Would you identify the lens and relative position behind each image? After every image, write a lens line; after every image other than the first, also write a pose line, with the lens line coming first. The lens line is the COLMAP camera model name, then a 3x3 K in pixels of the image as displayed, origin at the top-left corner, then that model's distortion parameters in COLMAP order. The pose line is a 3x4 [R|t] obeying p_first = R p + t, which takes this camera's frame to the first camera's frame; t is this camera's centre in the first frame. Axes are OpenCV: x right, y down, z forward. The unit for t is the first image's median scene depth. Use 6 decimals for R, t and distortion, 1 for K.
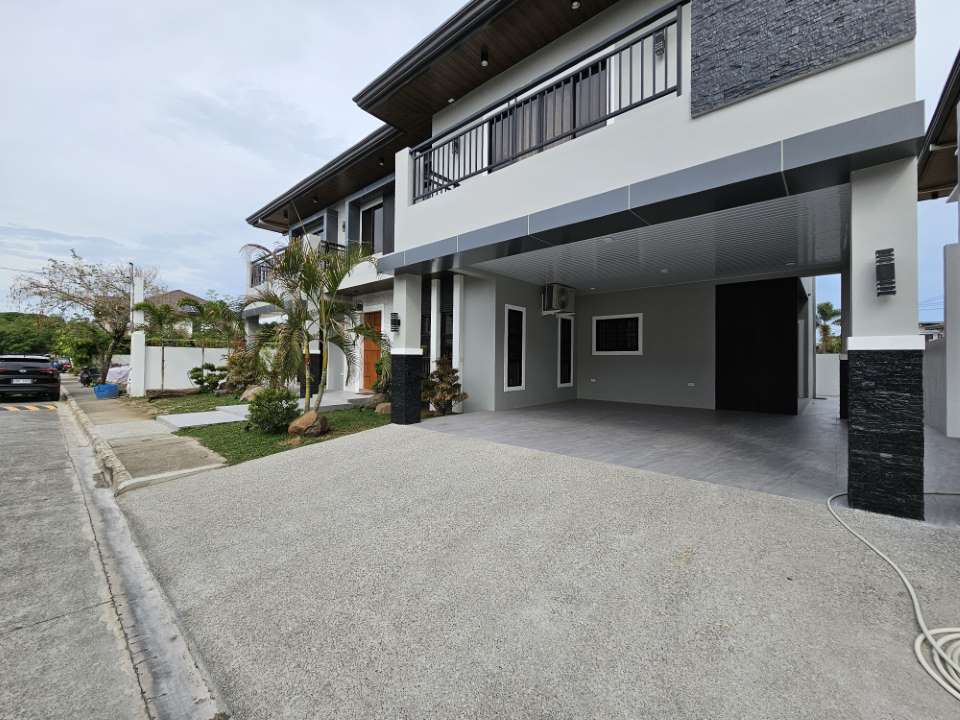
lens RADIAL K [[392.7, 0, 481.0], [0, 392.7, 356.6], [0, 0, 1]] dist [-0.000783, 0.000034]
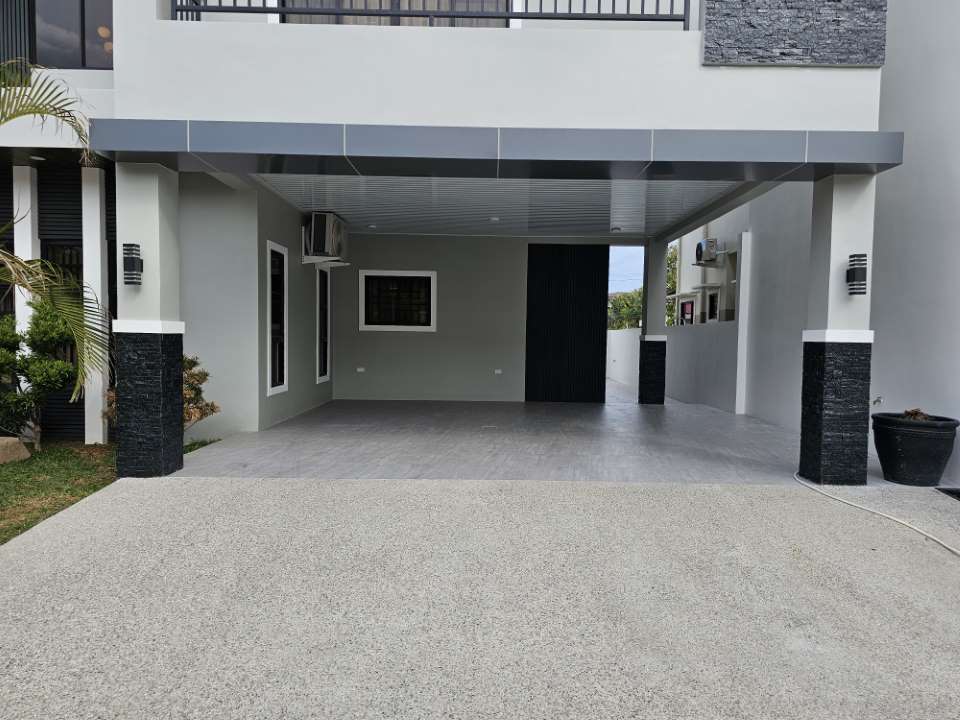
lens RADIAL K [[644.4, 0, 482.0], [0, 644.4, 370.0], [0, 0, 1]] dist [0.055902, -0.041995]
pose [[0.742111, -0.033146, 0.669457, -0.436044], [-0.015084, 0.997698, 0.066119, -0.019795], [-0.670108, -0.059166, 0.739902, 0.130304]]
